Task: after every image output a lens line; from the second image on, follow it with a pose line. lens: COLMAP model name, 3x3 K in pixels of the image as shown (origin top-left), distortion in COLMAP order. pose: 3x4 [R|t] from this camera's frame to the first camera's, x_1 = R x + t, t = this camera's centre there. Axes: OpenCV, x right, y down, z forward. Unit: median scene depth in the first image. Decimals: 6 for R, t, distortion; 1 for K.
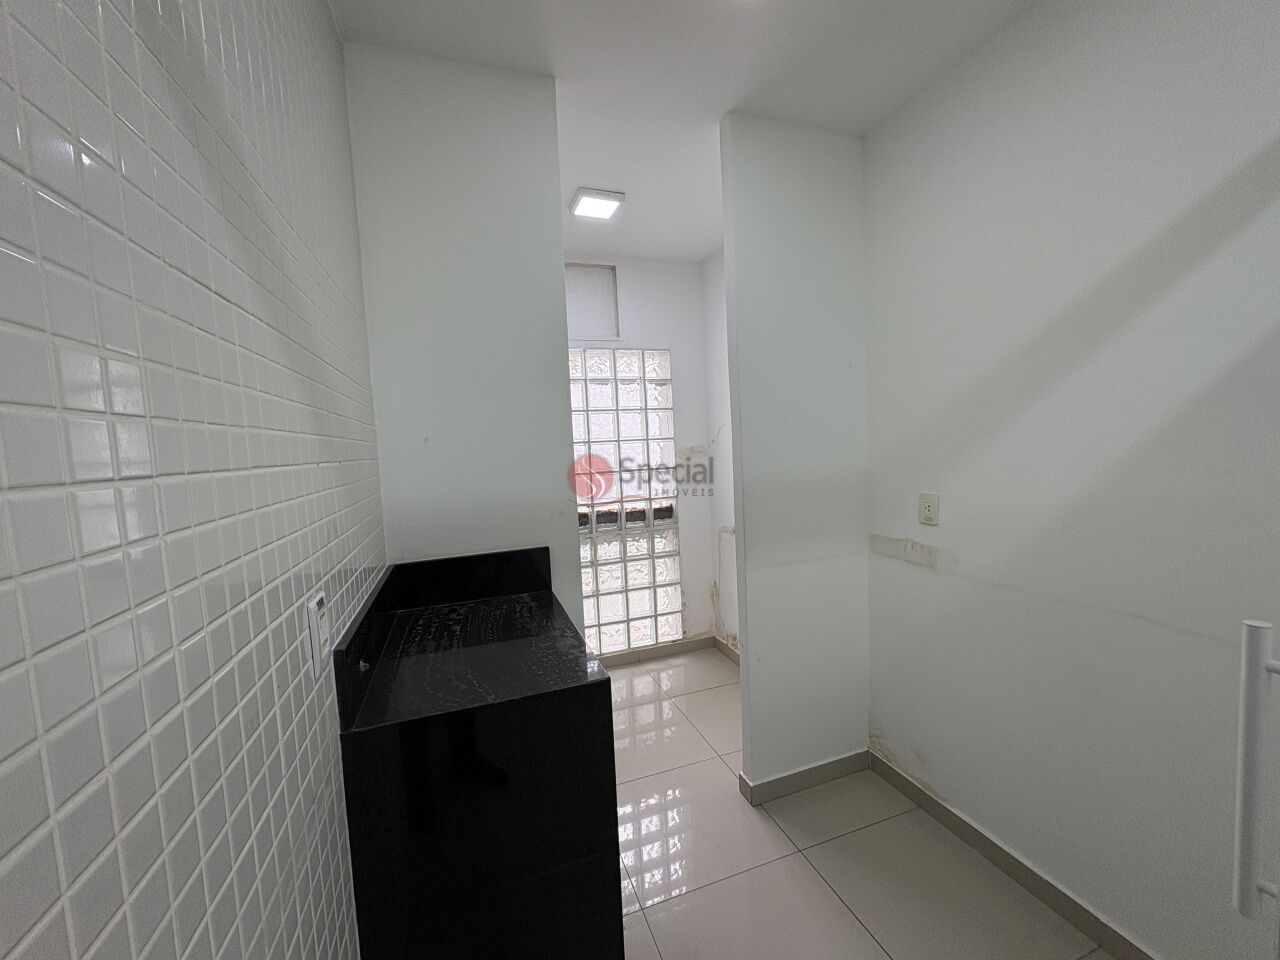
lens RADIAL K [[515.2, 0, 640.2], [0, 515.2, 482.4], [0, 0, 1]] dist [0.001101, 0.000231]
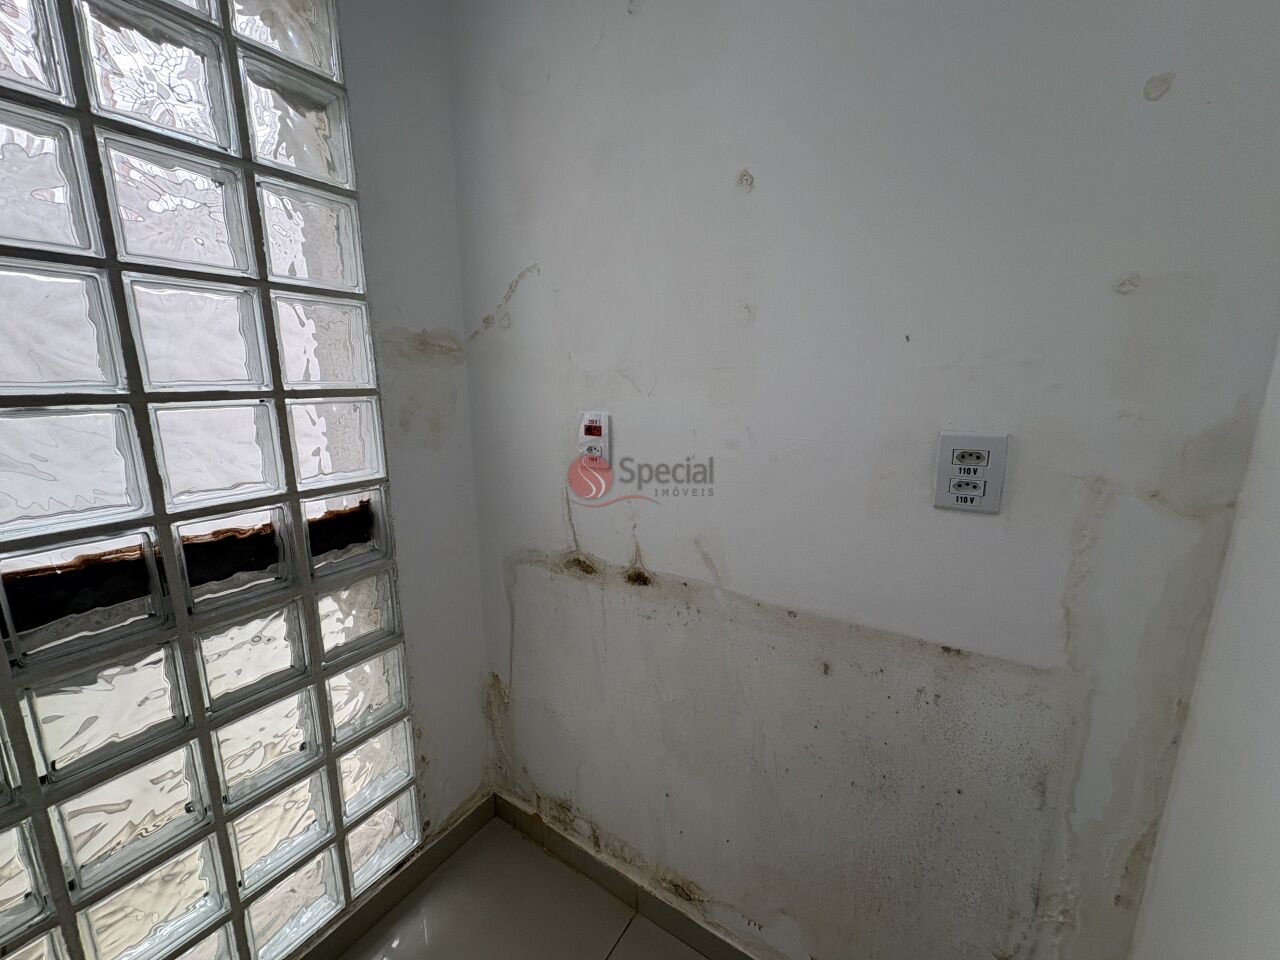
lens RADIAL K [[515.2, 0, 644.7], [0, 515.2, 482.6], [0, 0, 1]] dist [0.001101, 0.000231]
pose [[0.782622, -0.075152, 0.617944, -0.004786], [0.010056, 0.994083, 0.108161, -0.004776], [-0.622416, -0.078435, 0.778747, 0.638517]]
